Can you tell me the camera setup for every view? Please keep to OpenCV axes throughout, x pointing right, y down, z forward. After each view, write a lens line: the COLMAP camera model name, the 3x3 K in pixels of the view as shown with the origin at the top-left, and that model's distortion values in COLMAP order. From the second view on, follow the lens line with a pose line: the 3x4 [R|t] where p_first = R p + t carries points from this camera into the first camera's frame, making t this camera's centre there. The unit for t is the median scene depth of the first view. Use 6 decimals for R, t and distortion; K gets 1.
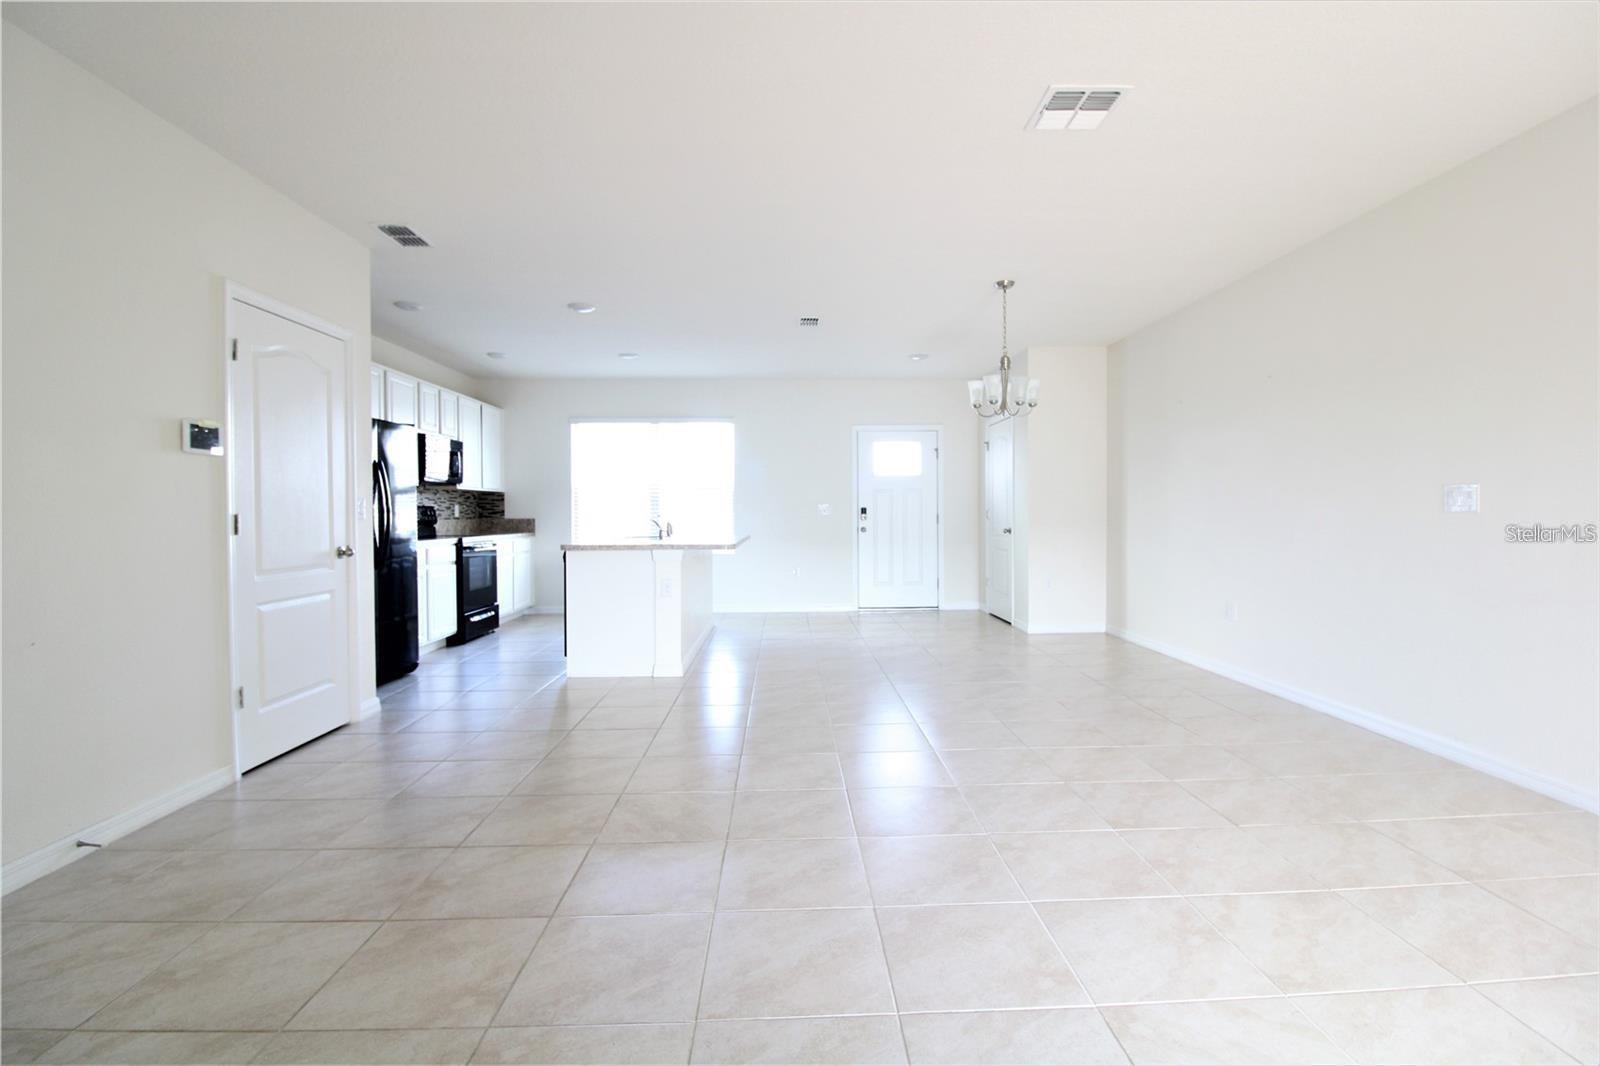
lens RADIAL K [[744.3, 0, 809.0], [0, 744.3, 520.1], [0, 0, 1]] dist [-0.001797, -0.000597]
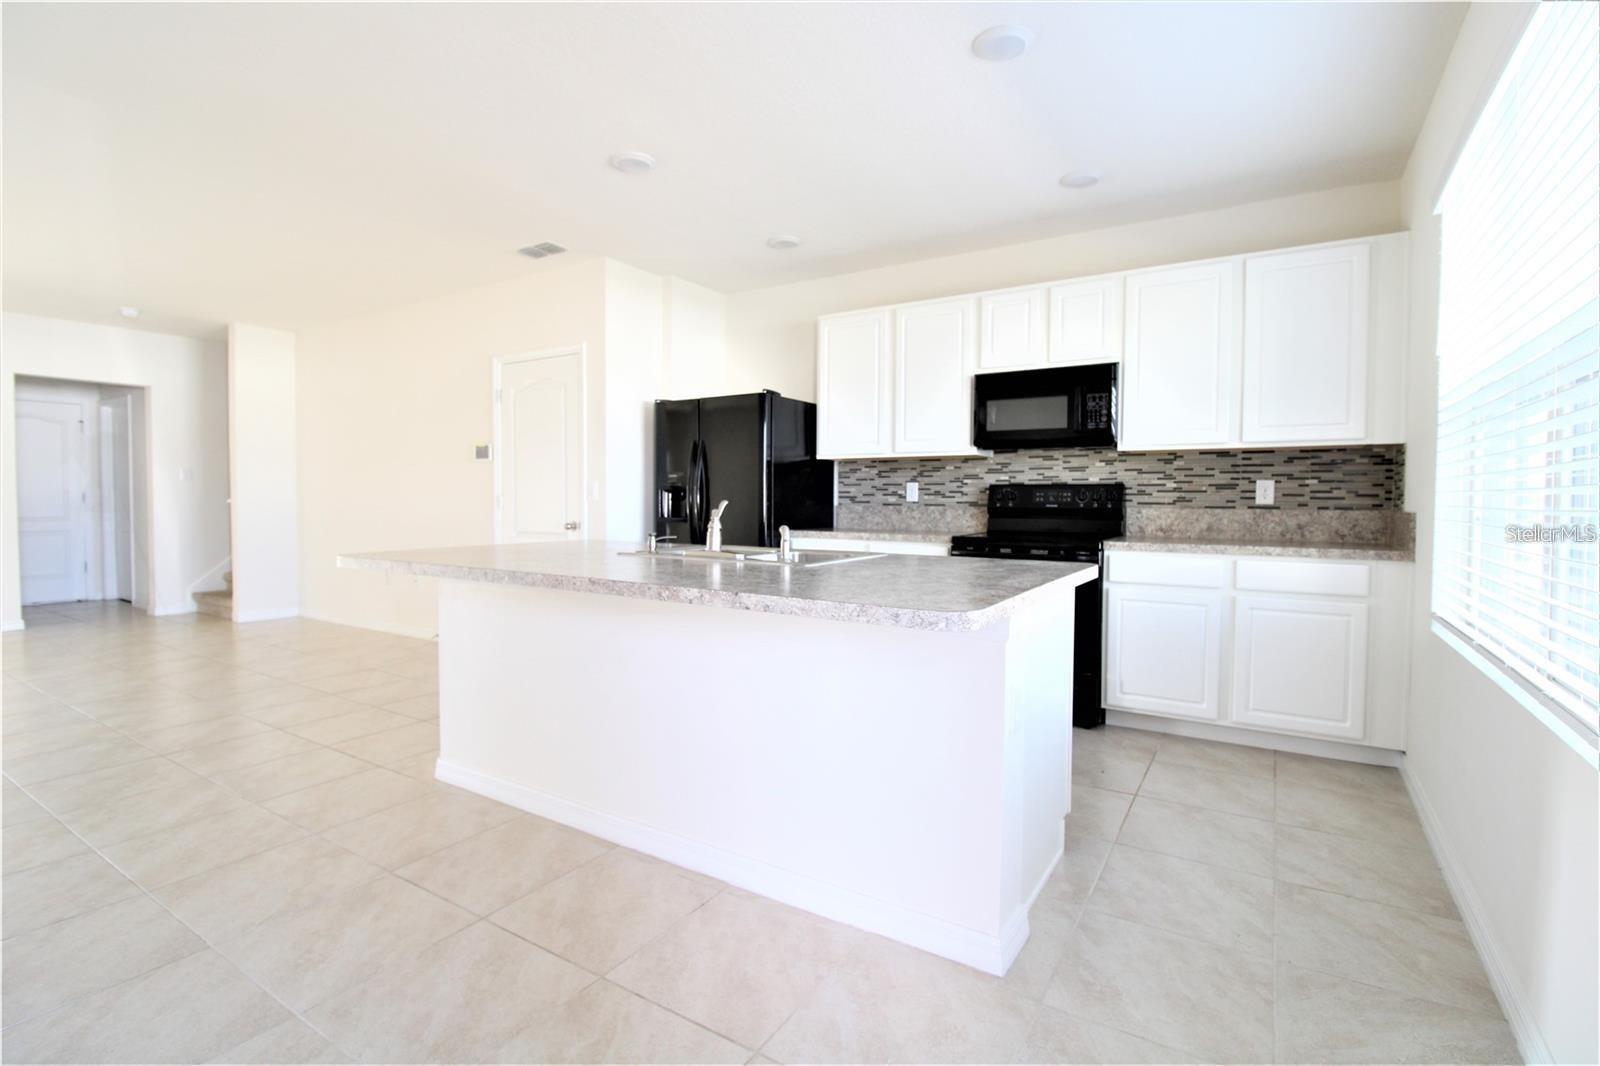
lens RADIAL K [[744.3, 0, 809.0], [0, 744.3, 520.1], [0, 0, 1]] dist [-0.001797, -0.000597]
pose [[-0.565258, 0.032159, -0.824287, 0.095816], [-0.007379, 0.999003, 0.044036, -0.013130], [0.824881, 0.030974, -0.564457, 1.025159]]
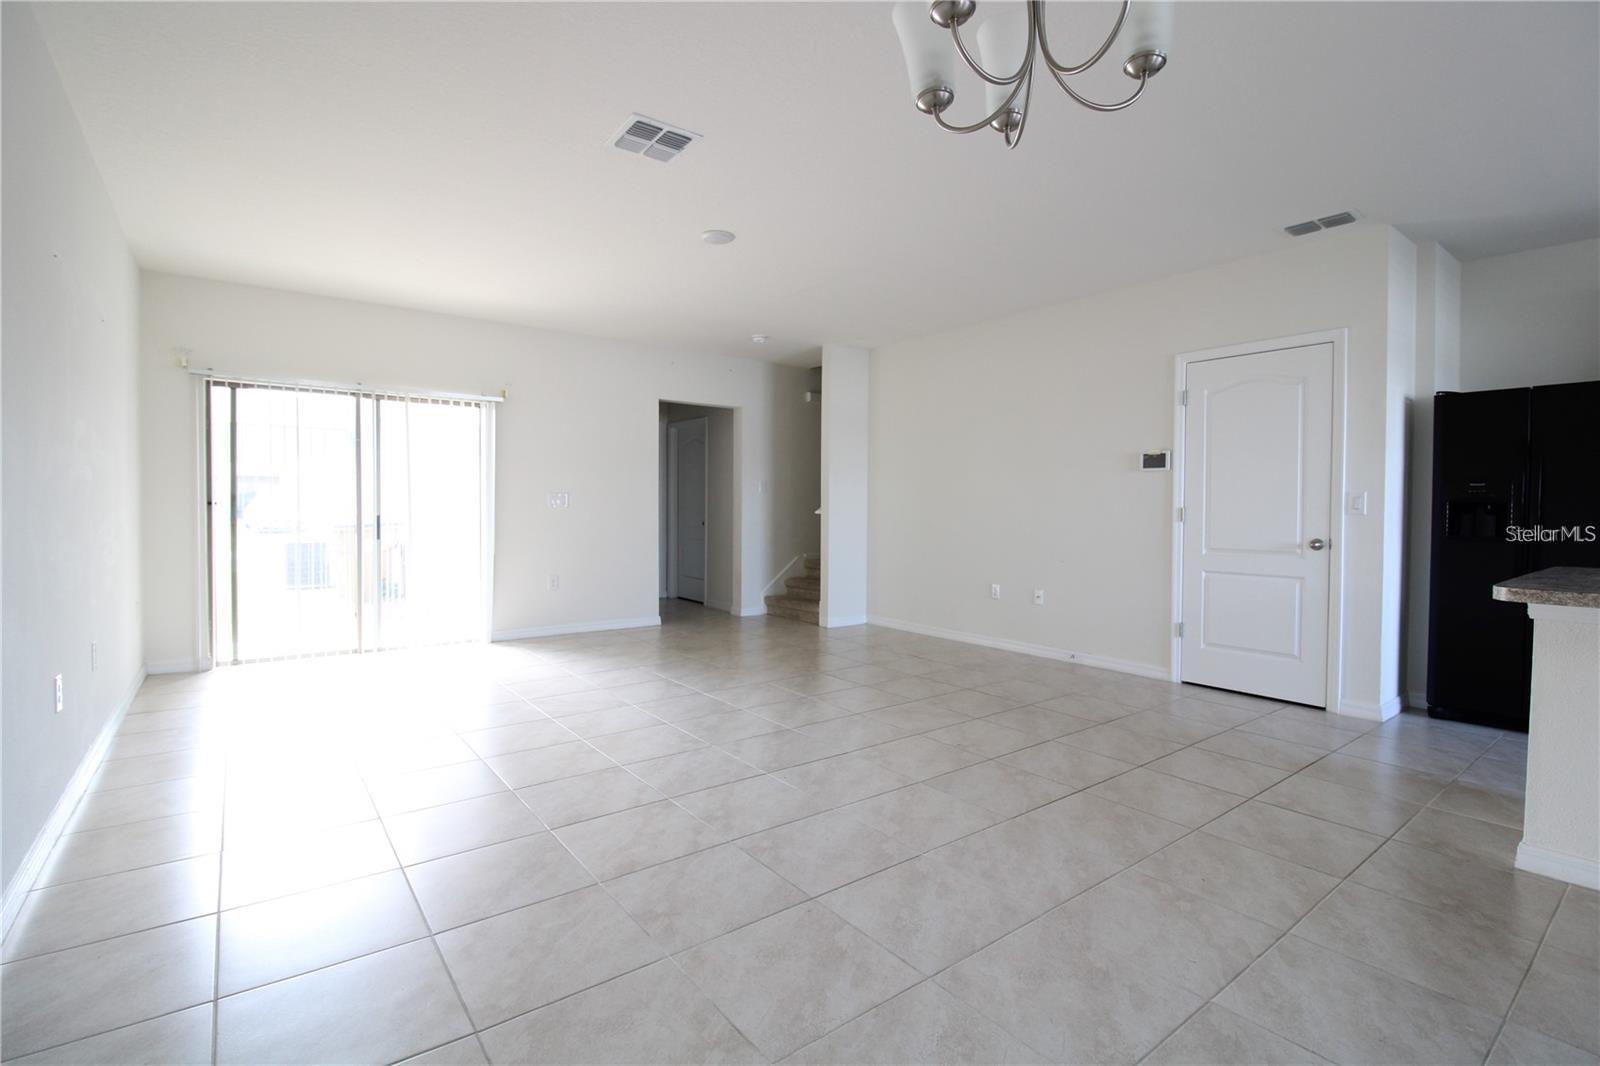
lens RADIAL K [[744.3, 0, 809.0], [0, 744.3, 520.1], [0, 0, 1]] dist [-0.001797, -0.000597]
pose [[-0.808046, 0.022699, -0.588682, 0.298660], [0.000319, 0.999274, 0.038092, -0.016930], [0.589120, 0.030592, -0.807466, 0.731670]]
